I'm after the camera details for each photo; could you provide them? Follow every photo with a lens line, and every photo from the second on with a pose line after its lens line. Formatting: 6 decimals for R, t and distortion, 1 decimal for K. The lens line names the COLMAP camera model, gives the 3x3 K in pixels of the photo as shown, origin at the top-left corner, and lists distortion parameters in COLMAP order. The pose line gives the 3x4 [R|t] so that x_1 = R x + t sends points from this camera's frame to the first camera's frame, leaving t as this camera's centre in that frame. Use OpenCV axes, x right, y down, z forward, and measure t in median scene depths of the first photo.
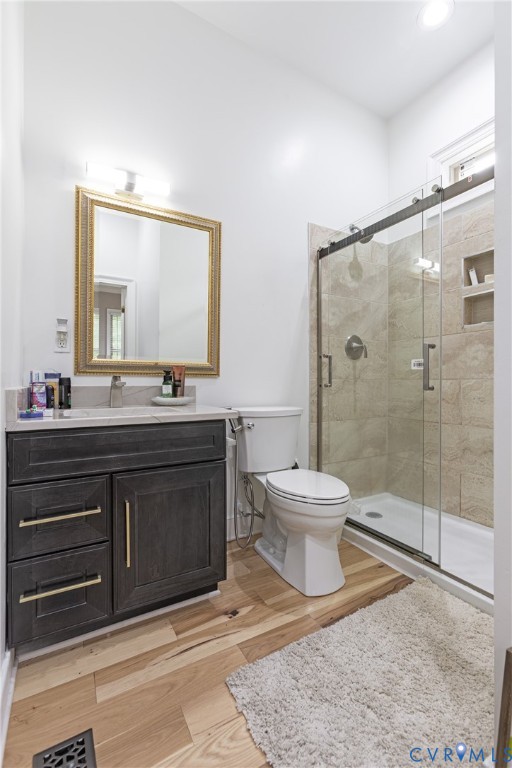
lens RADIAL K [[344.1, 0, 256.9], [0, 344.1, 380.5], [0, 0, 1]] dist [-0.010176, 0.007470]
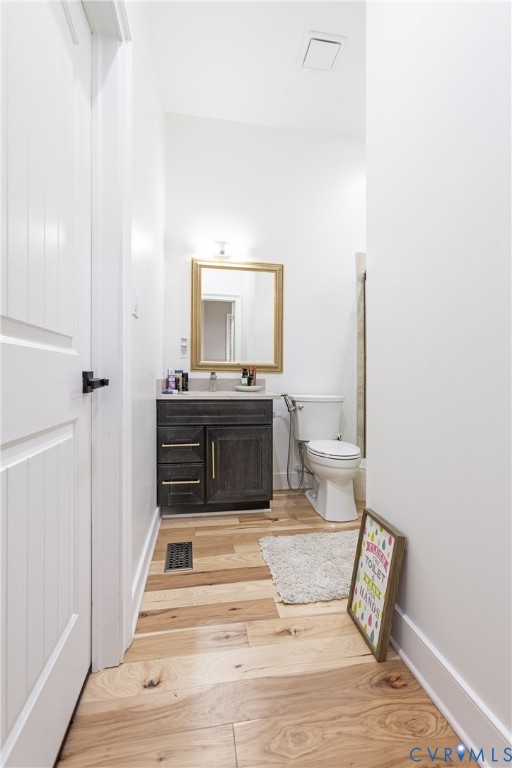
lens RADIAL K [[344.1, 0, 255.1], [0, 344.1, 383.0], [0, 0, 1]] dist [-0.010176, 0.007470]
pose [[0.941757, 0.015759, -0.335926, 0.335739], [-0.008337, 0.999688, 0.023527, -0.001111], [0.336192, -0.019356, 0.941595, -0.483245]]
